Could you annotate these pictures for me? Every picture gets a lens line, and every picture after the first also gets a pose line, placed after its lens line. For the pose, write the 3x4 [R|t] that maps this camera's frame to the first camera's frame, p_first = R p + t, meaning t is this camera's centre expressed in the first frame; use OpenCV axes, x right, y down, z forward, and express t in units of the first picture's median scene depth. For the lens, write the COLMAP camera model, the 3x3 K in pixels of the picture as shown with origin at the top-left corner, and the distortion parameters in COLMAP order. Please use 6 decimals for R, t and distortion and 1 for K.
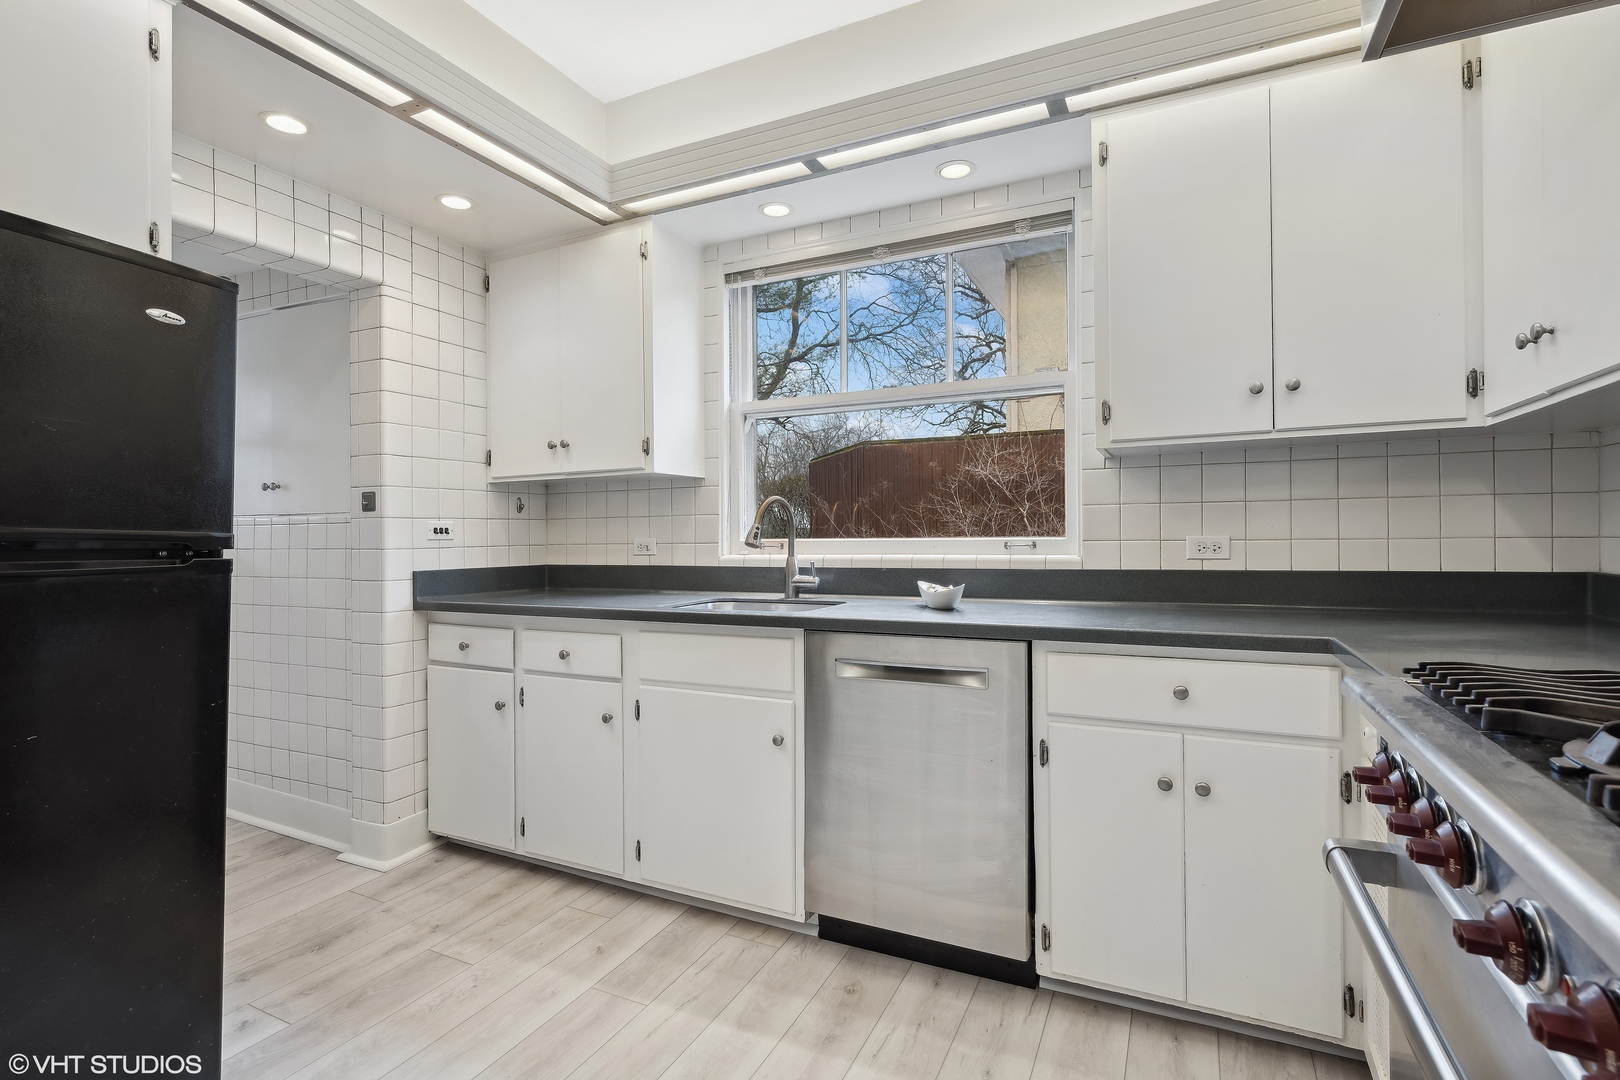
lens RADIAL K [[765.5, 0, 809.5], [0, 765.5, 535.8], [0, 0, 1]] dist [-0.014115, -0.000197]
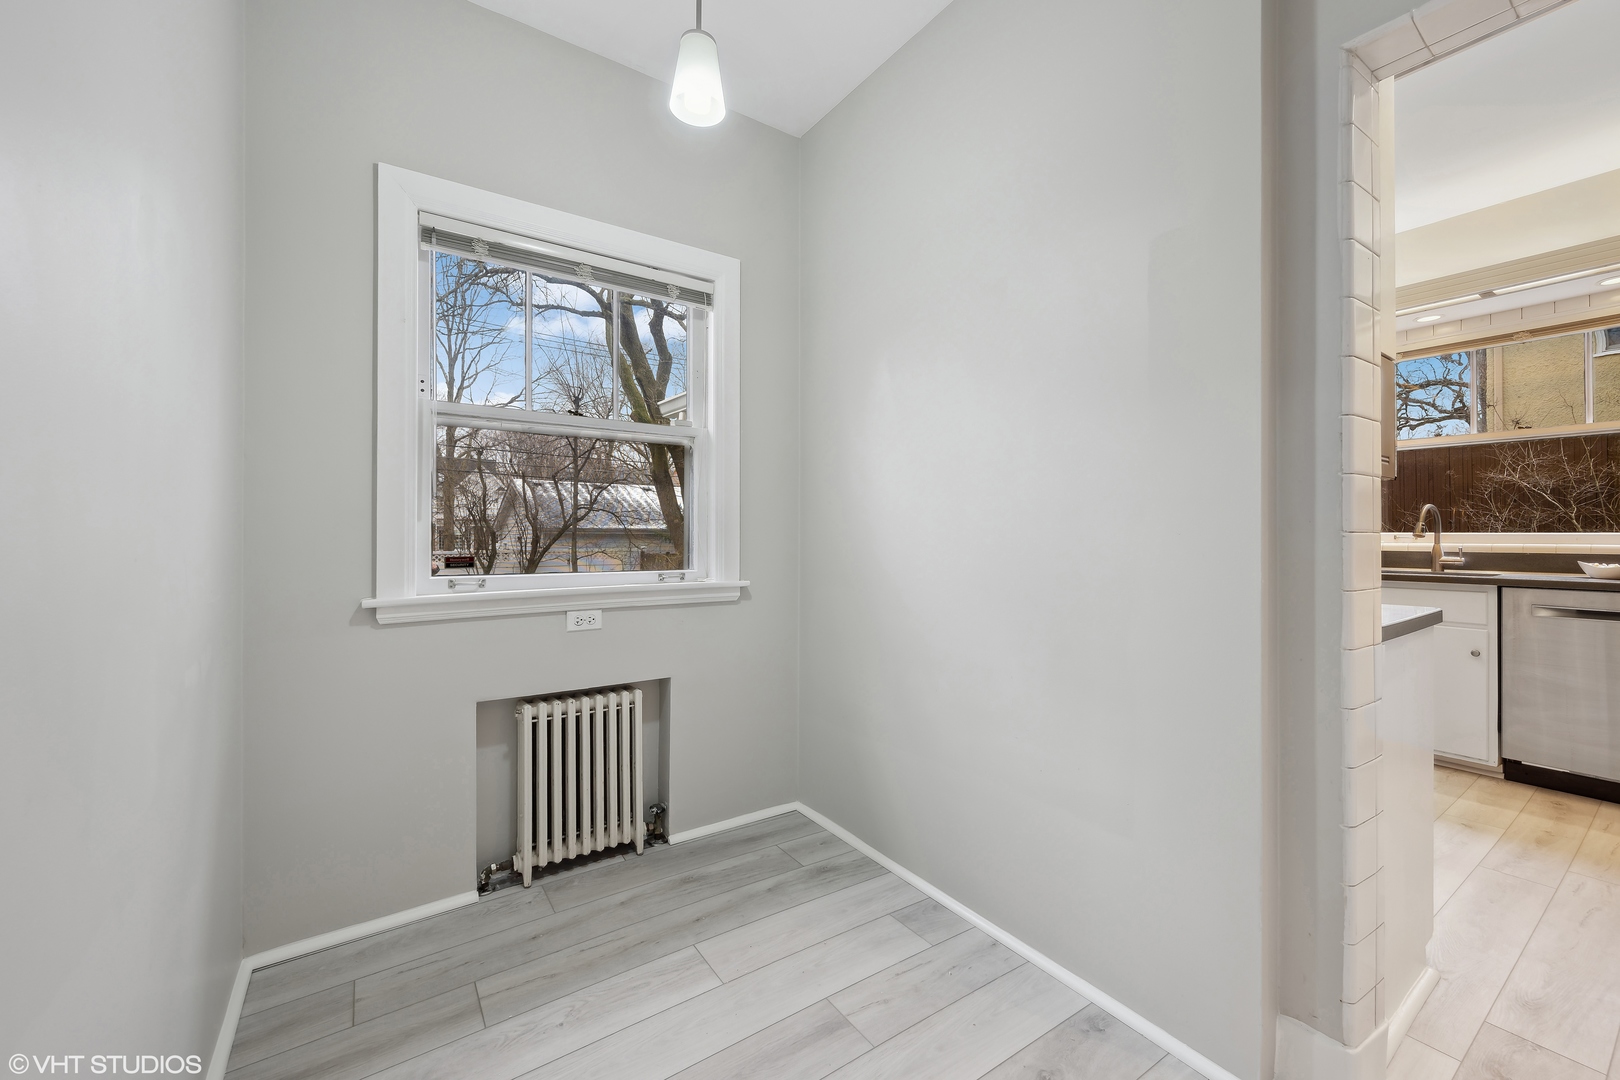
lens RADIAL K [[645.9, 0, 811.0], [0, 645.9, 530.8], [0, 0, 1]] dist [-0.003117, -0.000155]
pose [[0.871176, 0.007028, -0.490920, -0.480654], [-0.011620, 0.999913, -0.006304, 0.022615], [0.490833, 0.011197, 0.871182, -0.722087]]
